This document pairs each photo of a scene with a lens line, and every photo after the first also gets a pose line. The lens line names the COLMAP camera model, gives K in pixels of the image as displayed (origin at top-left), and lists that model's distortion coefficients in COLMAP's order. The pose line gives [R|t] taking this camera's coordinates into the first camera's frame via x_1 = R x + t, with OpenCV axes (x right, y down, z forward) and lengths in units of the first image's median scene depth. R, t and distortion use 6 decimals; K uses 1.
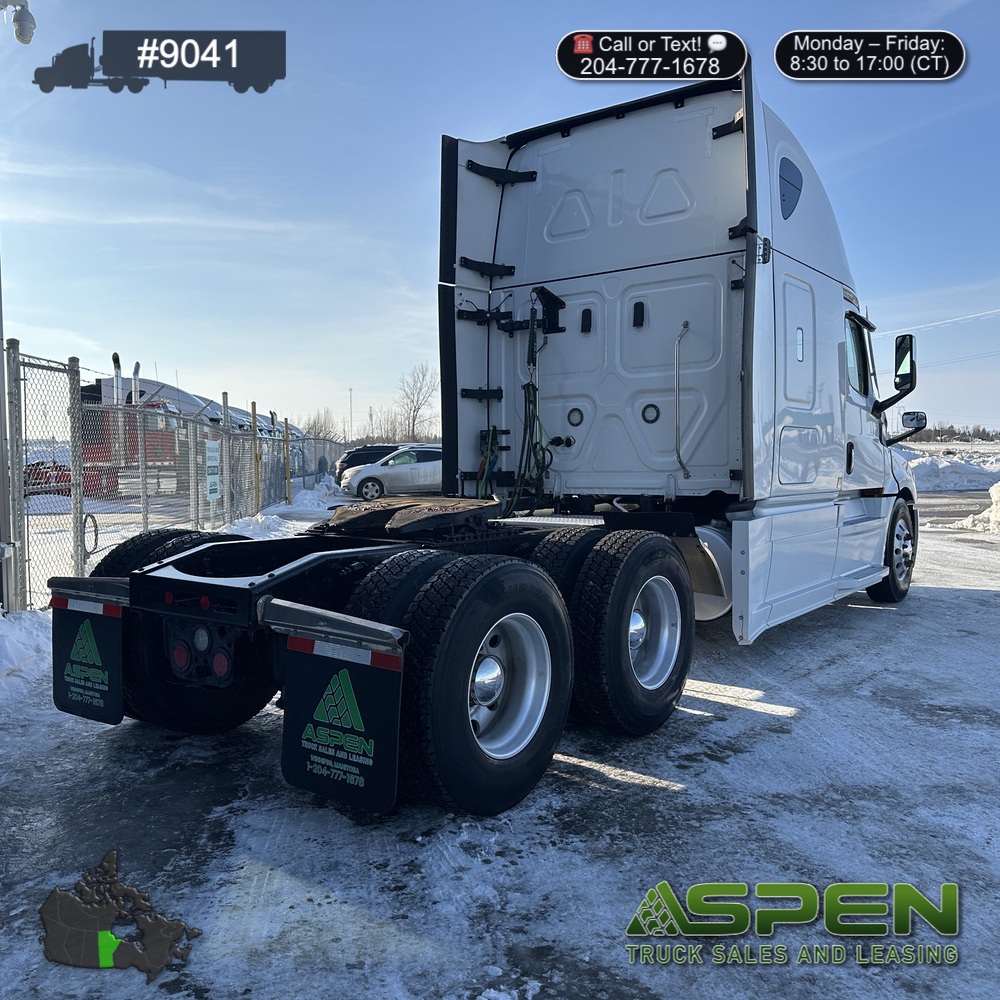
lens RADIAL K [[926.7, 0, 500.3], [0, 926.7, 486.3], [0, 0, 1]] dist [0.095894, -0.136479]
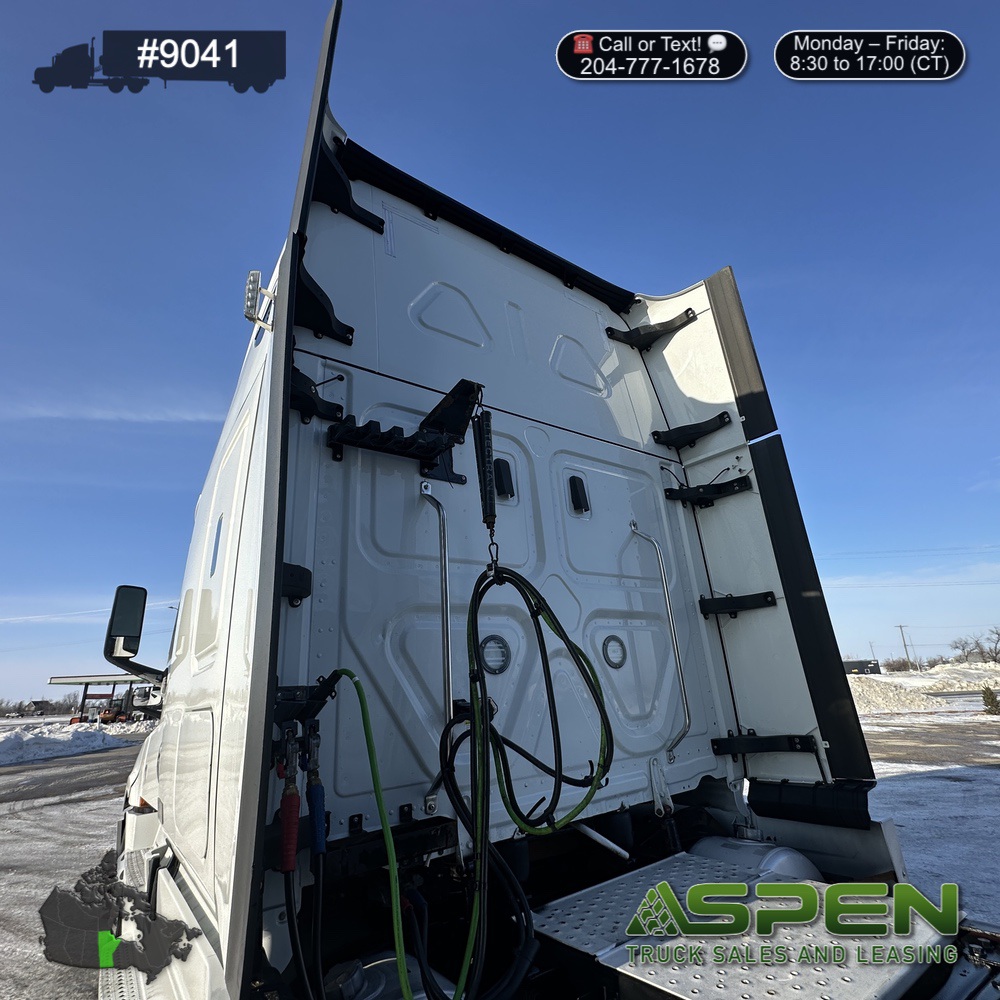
lens RADIAL K [[529.1, 0, 500.0], [0, 529.1, 500.0], [0, 0, 1]] dist [-0.000640, -0.000605]
pose [[0.317612, 0.318563, 0.893107, -0.186061], [0.083930, 0.928735, -0.361119, -0.048456], [-0.944499, 0.189654, 0.268241, 0.894910]]
